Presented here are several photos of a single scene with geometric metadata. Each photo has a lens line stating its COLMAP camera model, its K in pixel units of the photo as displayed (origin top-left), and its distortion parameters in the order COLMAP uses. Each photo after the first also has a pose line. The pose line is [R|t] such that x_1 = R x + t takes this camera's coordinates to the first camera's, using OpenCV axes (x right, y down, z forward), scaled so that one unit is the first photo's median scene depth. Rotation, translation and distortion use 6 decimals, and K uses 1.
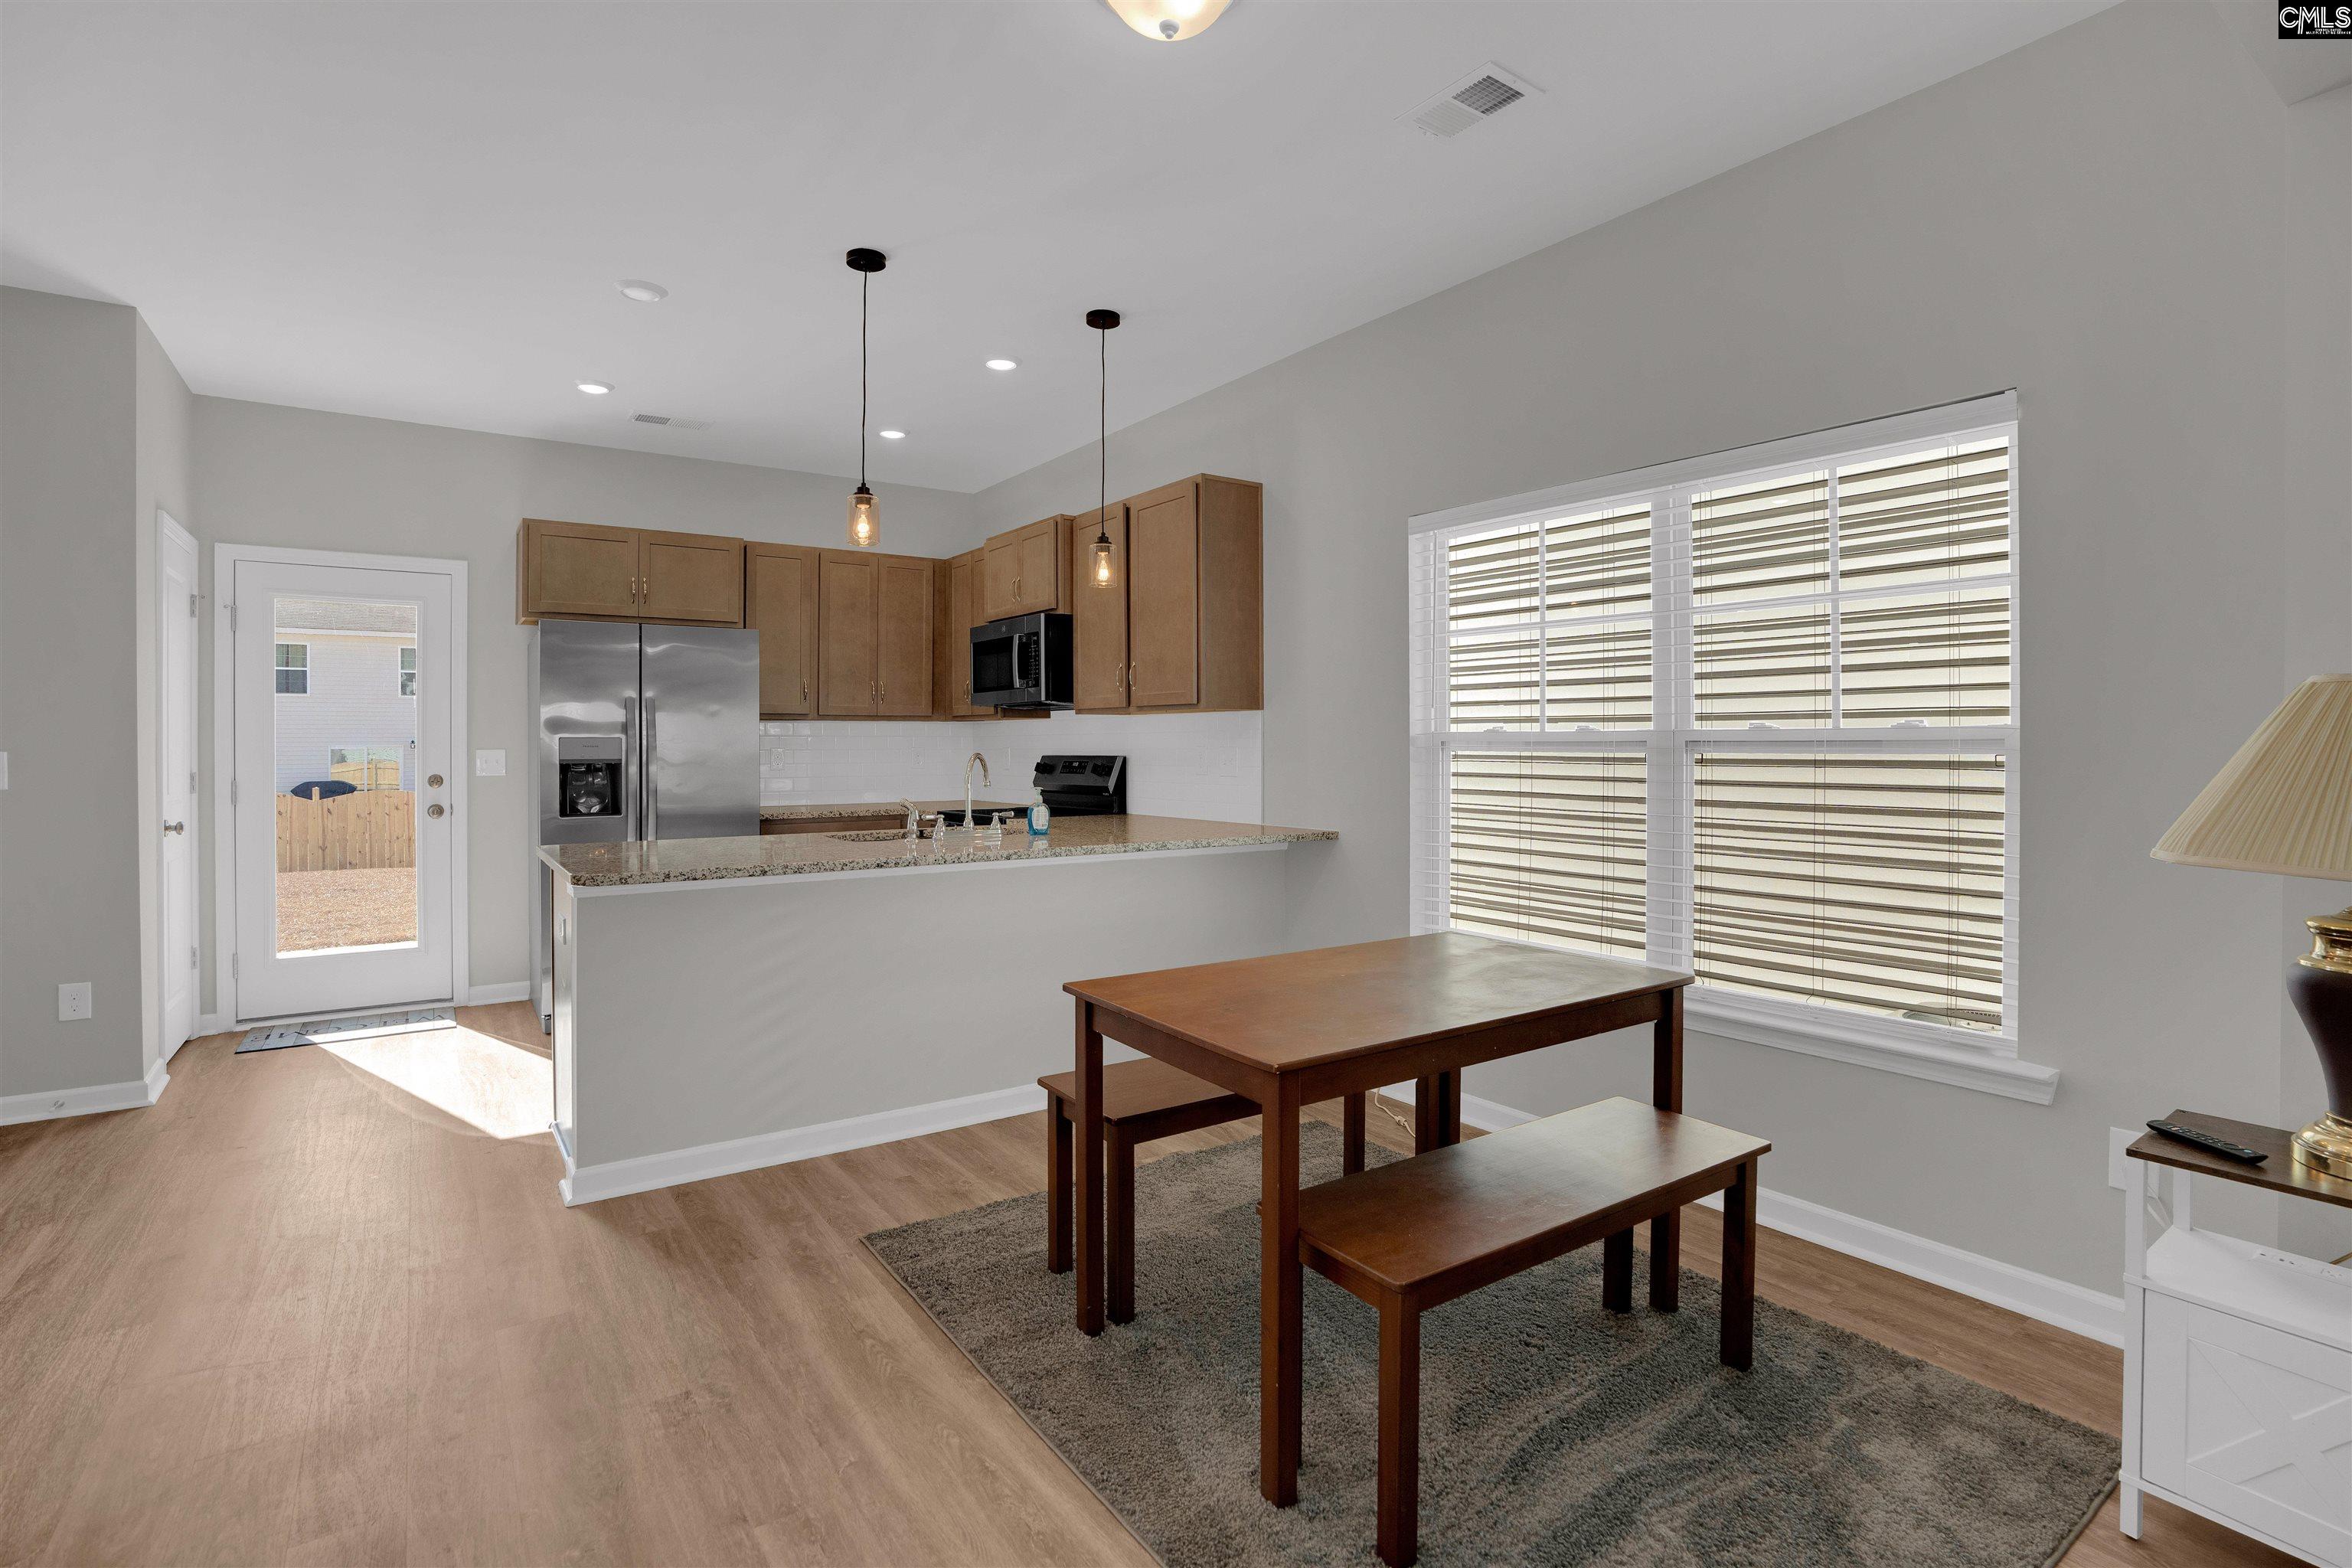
lens RADIAL K [[1114.2, 0, 1192.8], [0, 1114.2, 735.1], [0, 0, 1]] dist [-0.068756, 0.028459]
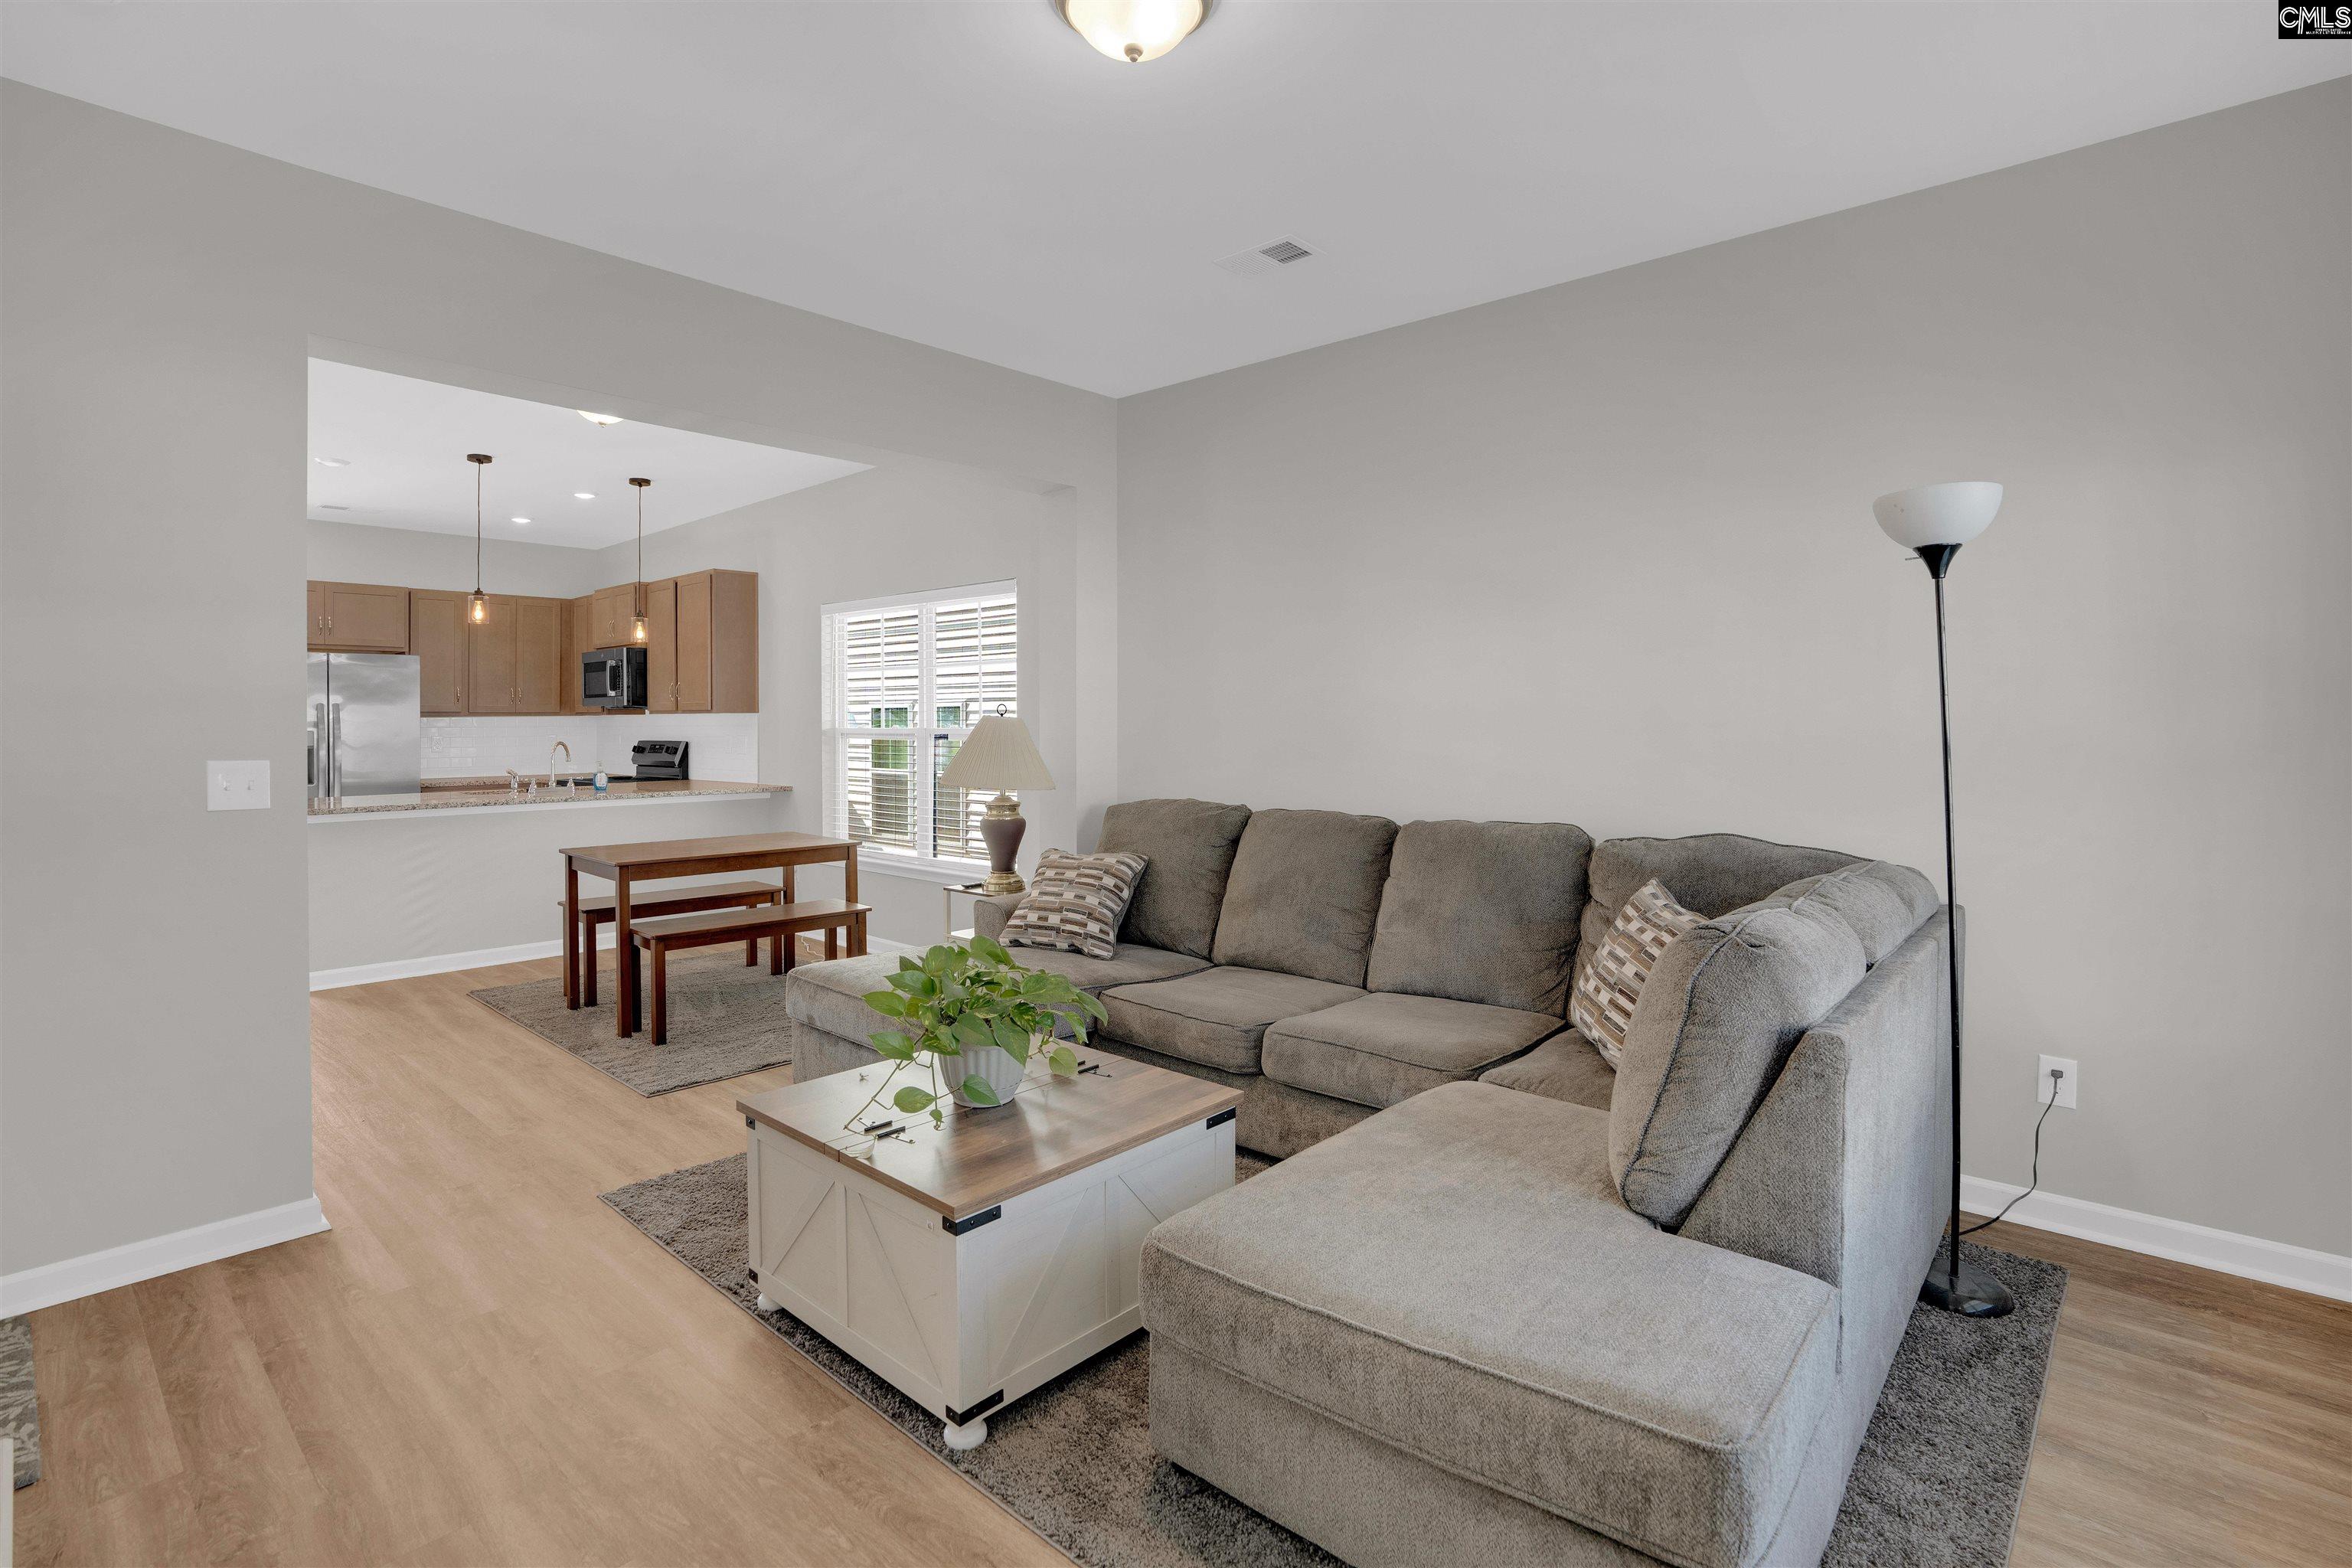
lens RADIAL K [[1114.2, 0, 1192.8], [0, 1114.2, 735.1], [0, 0, 1]] dist [-0.068756, 0.028459]
pose [[0.974813, -0.003902, 0.222990, 0.281096], [-0.000542, 0.999803, 0.019864, -0.019810], [-0.223023, -0.019484, 0.974618, -0.619588]]
